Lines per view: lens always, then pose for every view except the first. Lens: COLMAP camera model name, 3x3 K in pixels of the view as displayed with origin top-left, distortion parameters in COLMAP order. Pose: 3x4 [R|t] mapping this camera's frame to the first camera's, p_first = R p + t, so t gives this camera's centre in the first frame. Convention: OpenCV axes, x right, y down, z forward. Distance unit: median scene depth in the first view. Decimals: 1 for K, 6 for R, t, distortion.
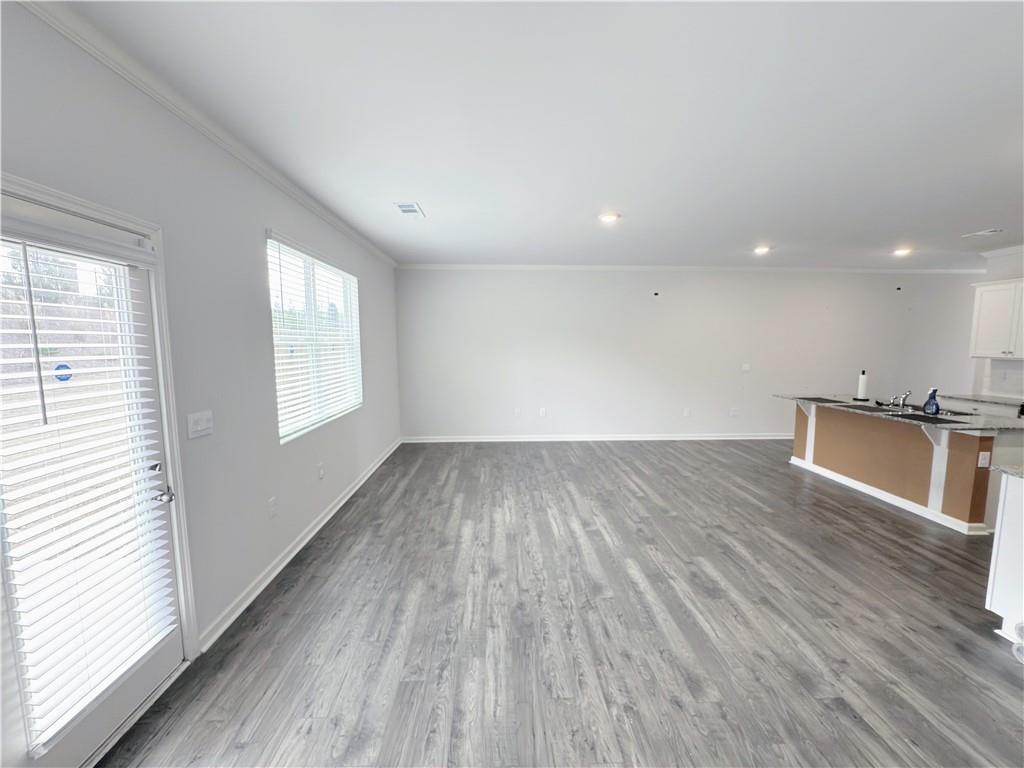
lens RADIAL K [[402.5, 0, 513.3], [0, 402.5, 403.0], [0, 0, 1]] dist [-0.001332, -0.000272]
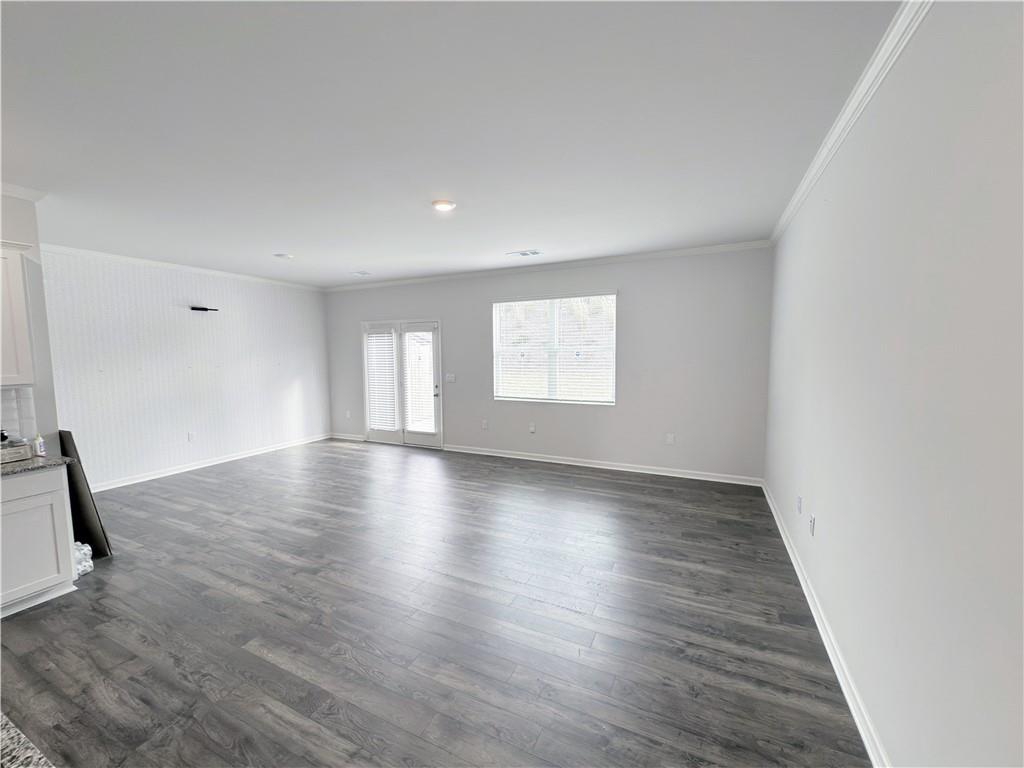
lens RADIAL K [[409.8, 0, 512.0], [0, 409.8, 384.0], [0, 0, 1]] dist [-0.000114, -0.000440]
pose [[-0.466469, 0.080045, -0.880908, 1.062992], [-0.124756, 0.979988, 0.155111, -0.267733], [0.875695, 0.182253, -0.447148, 1.701884]]
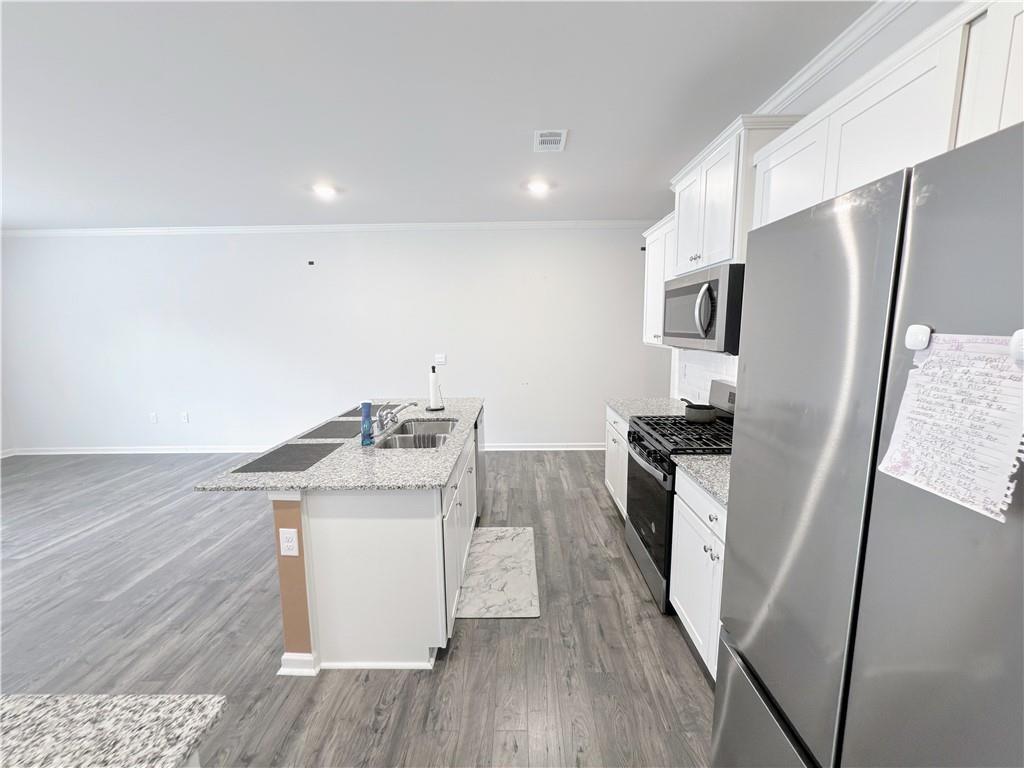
lens RADIAL K [[409.8, 0, 512.0], [0, 409.8, 384.0], [0, 0, 1]] dist [-0.000114, -0.000440]
pose [[0.997699, -0.007123, -0.067423, 1.462808], [0.006820, 0.999966, -0.004718, -0.066247], [0.067455, 0.004247, 0.997713, 0.448028]]
